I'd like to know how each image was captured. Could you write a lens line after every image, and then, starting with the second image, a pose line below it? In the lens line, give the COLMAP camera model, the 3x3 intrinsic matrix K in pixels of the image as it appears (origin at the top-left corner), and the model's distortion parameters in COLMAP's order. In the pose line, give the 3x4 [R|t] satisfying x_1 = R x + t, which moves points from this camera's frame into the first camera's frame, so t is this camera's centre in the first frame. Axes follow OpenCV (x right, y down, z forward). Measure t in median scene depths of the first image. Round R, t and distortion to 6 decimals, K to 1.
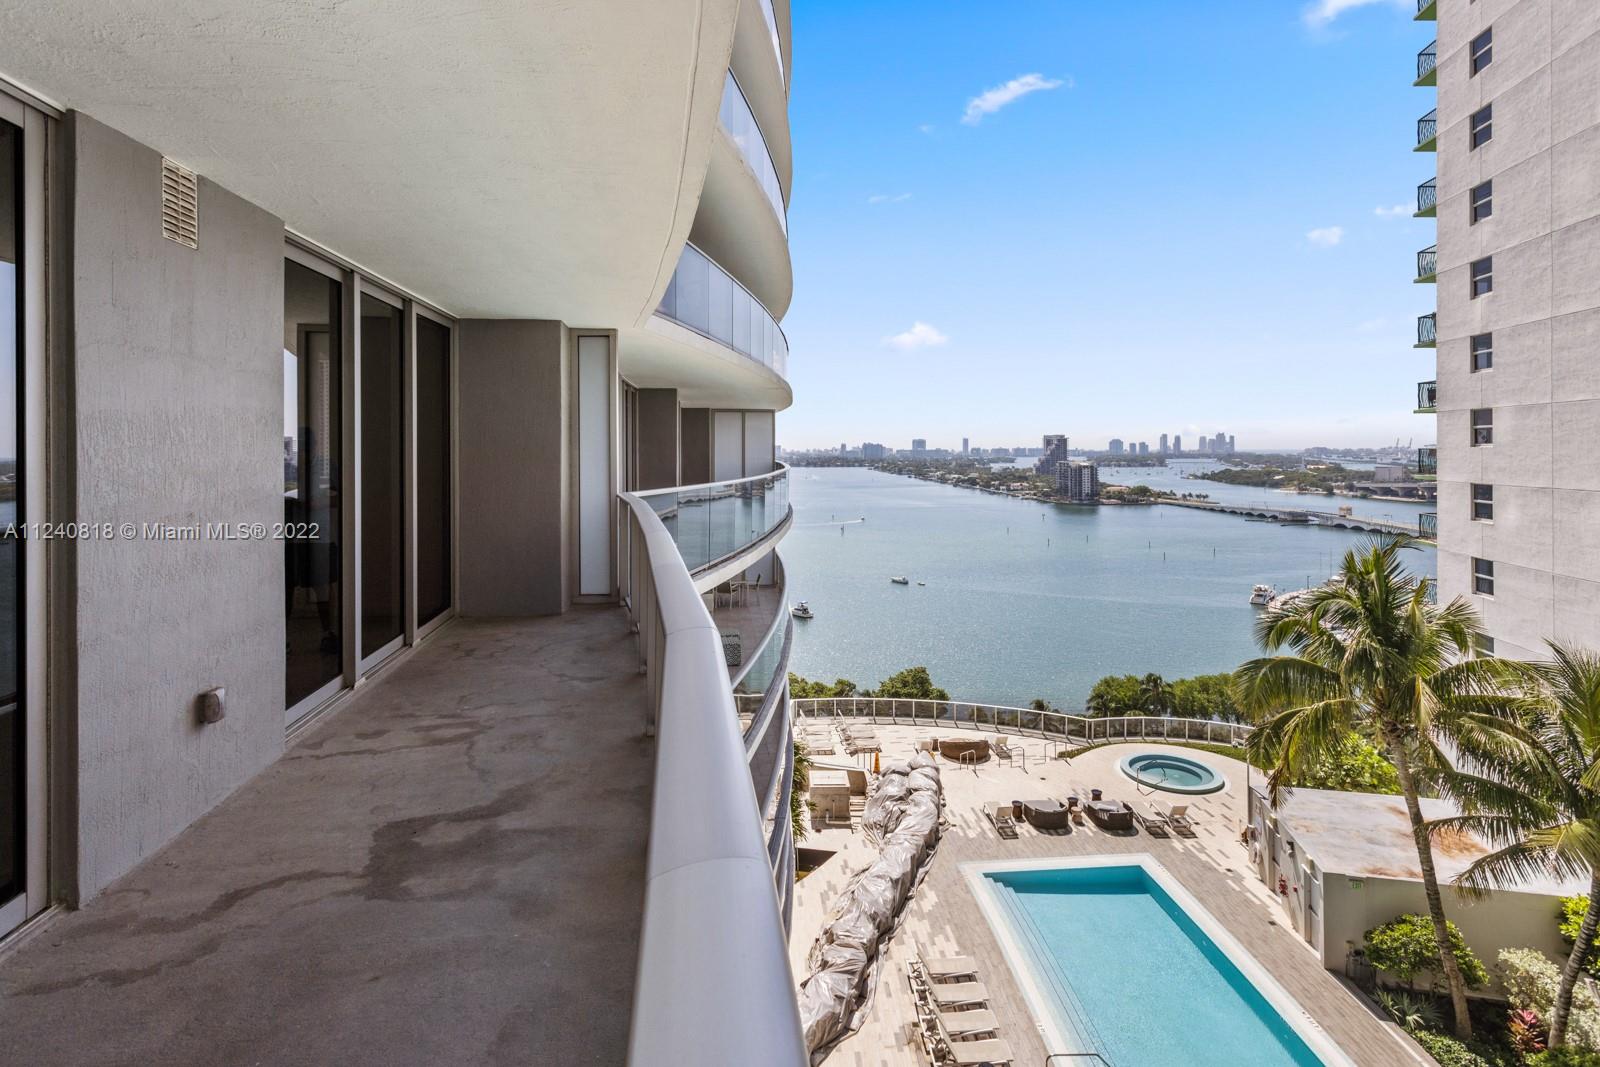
lens RADIAL K [[783.3, 0, 797.2], [0, 783.3, 452.9], [0, 0, 1]] dist [-0.002516, 0.001095]
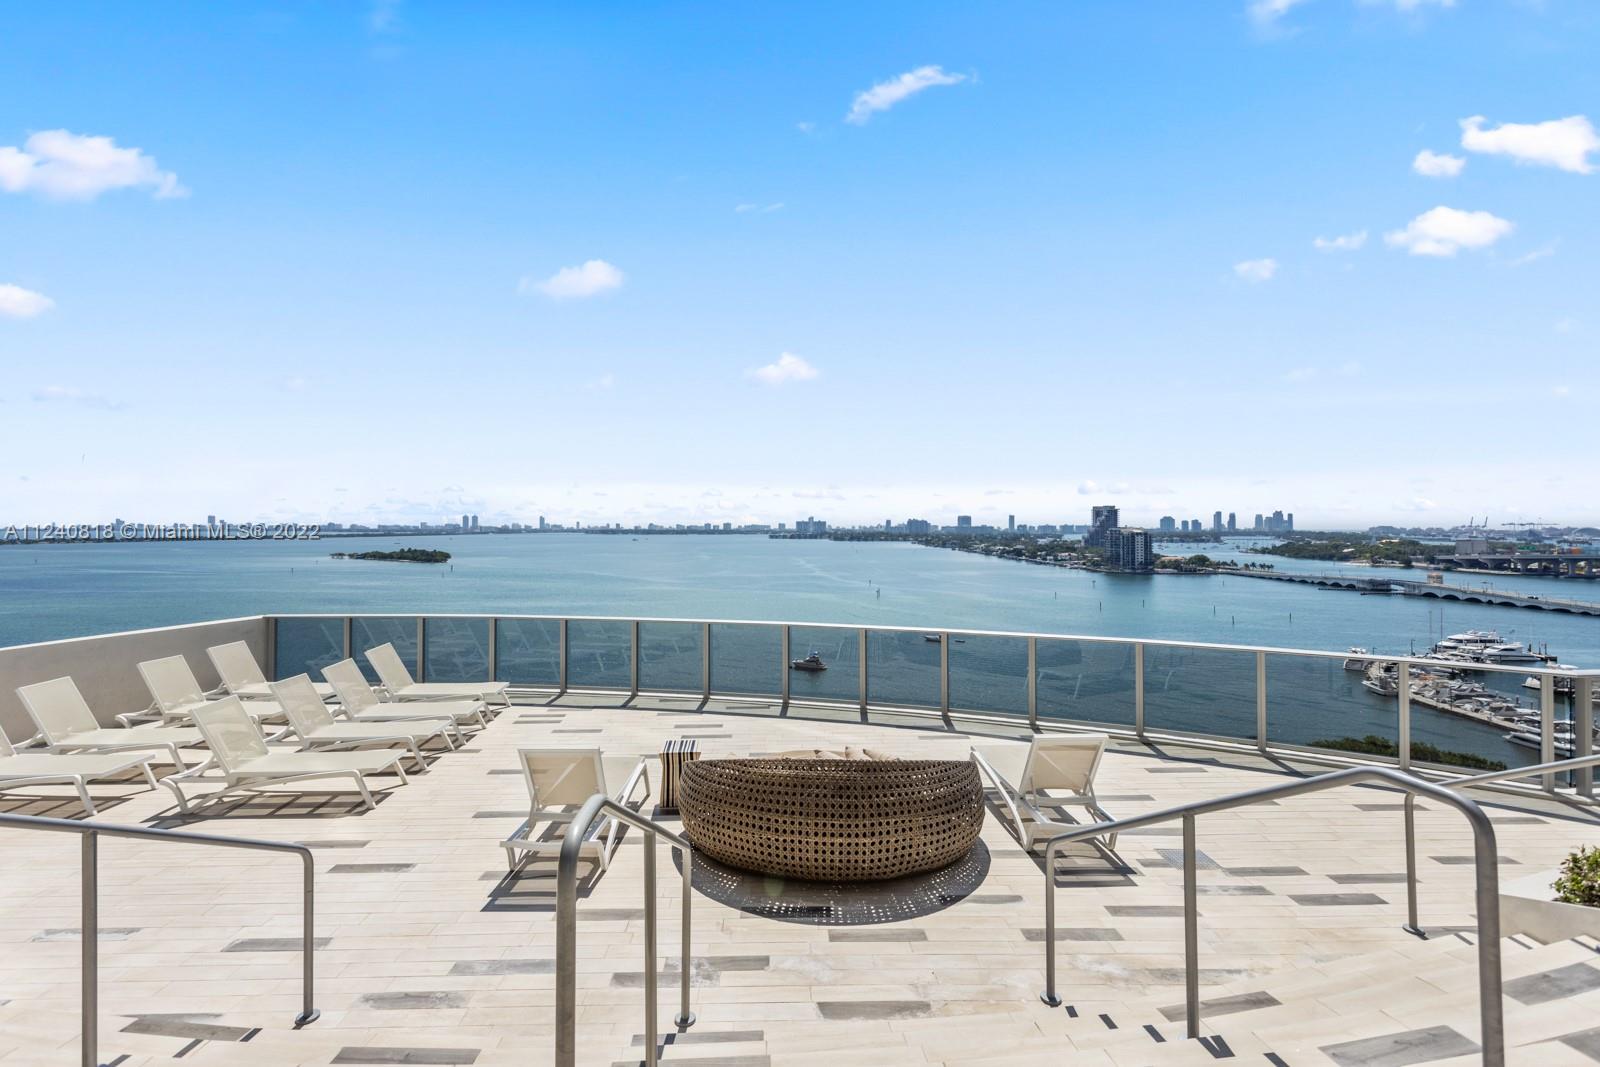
lens RADIAL K [[759.4, 0, 786.8], [0, 759.4, 526.5], [0, 0, 1]] dist [-0.000810, 0.000844]
pose [[0.997071, 0.001867, -0.076465, 0.215930], [-0.002537, 0.999959, -0.008668, 0.318906], [0.076446, 0.008837, 0.997035, 0.837194]]
